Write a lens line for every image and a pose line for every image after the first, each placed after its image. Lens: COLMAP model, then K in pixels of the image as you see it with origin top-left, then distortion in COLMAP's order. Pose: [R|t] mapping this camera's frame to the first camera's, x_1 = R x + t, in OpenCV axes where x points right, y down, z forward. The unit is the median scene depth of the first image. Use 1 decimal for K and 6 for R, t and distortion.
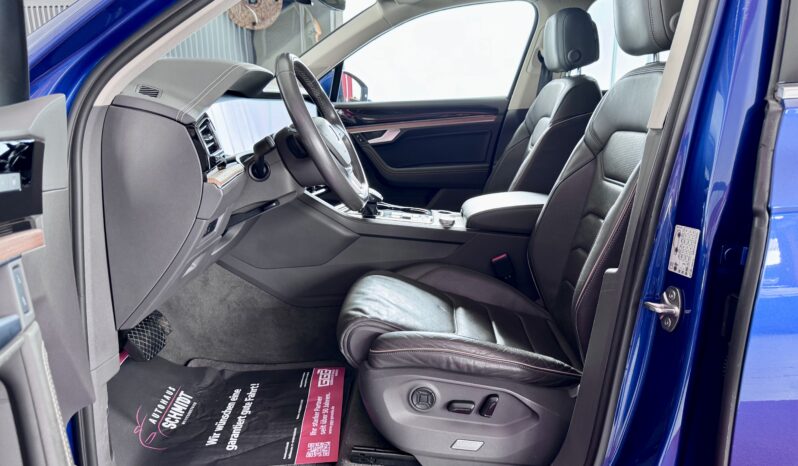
lens RADIAL K [[562.0, 0, 399.6], [0, 562.0, 217.2], [0, 0, 1]] dist [0.098012, -0.175942]
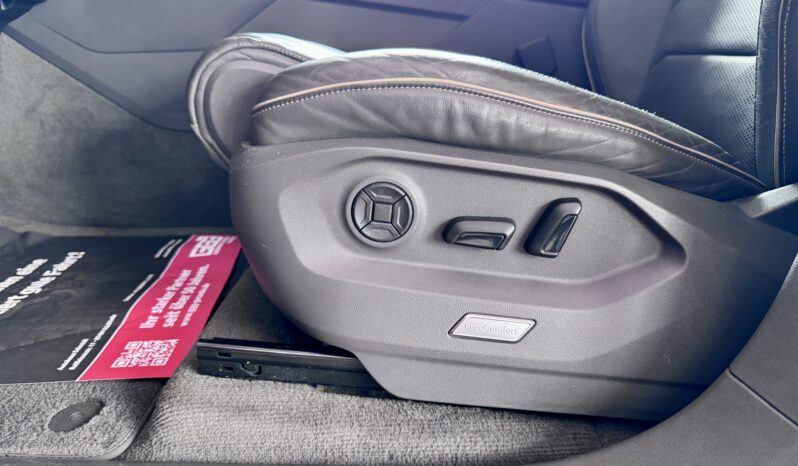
lens RADIAL K [[562.0, 0, 399.6], [0, 562.0, 217.2], [0, 0, 1]] dist [0.098012, -0.175942]
pose [[0.998123, 0.027639, 0.054651, 0.031722], [-0.031105, 0.997489, 0.063622, 0.287694], [-0.052755, -0.065202, 0.996477, 0.592933]]
